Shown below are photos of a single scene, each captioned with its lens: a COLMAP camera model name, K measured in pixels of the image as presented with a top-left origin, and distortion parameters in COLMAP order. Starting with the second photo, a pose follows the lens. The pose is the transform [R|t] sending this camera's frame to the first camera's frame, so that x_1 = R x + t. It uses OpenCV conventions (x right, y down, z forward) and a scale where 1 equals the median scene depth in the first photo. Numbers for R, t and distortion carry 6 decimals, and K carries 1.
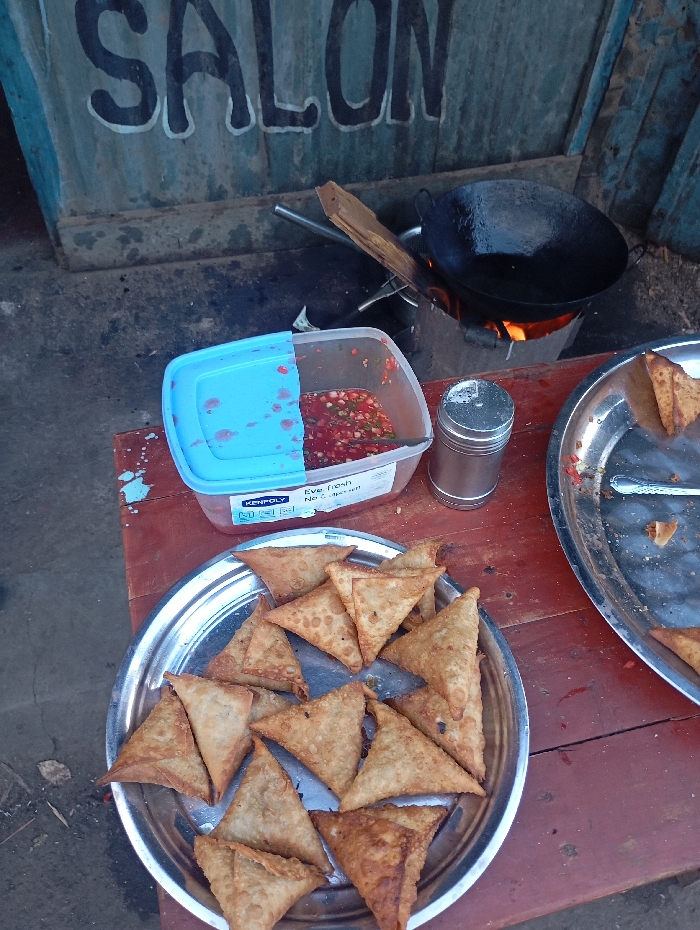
lens RADIAL K [[775.6, 0, 346.9], [0, 775.6, 466.9], [0, 0, 1]] dist [0.054535, -0.076173]
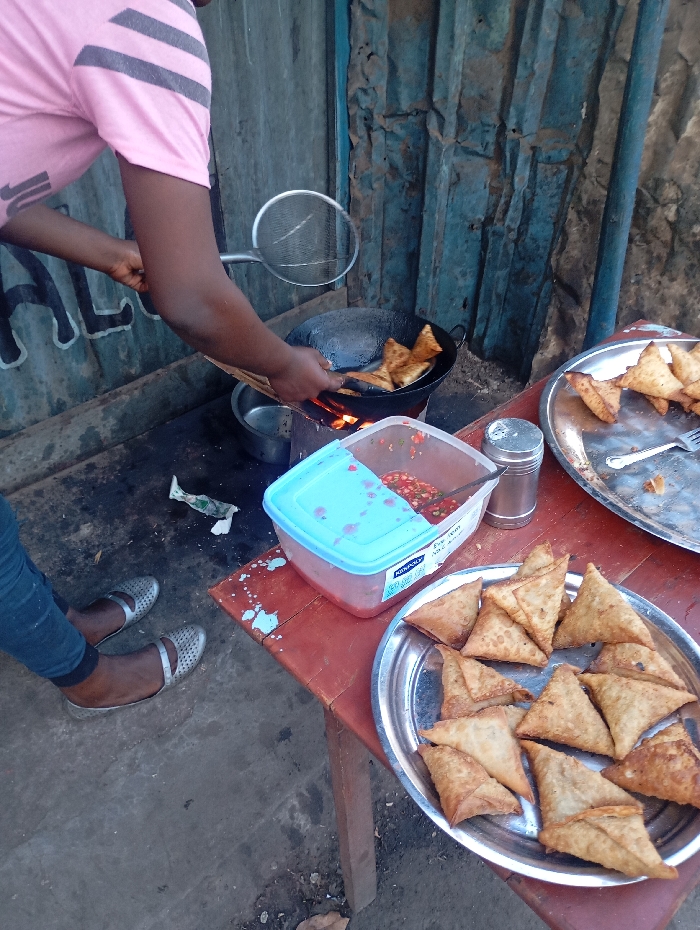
lens RADIAL K [[775.6, 0, 345.5], [0, 775.6, 468.5], [0, 0, 1]] dist [0.054535, -0.076173]
pose [[0.880409, -0.337486, 0.333143, -0.228780], [0.398570, 0.907263, -0.134225, 0.013077], [-0.256949, 0.250953, 0.933274, -0.039046]]
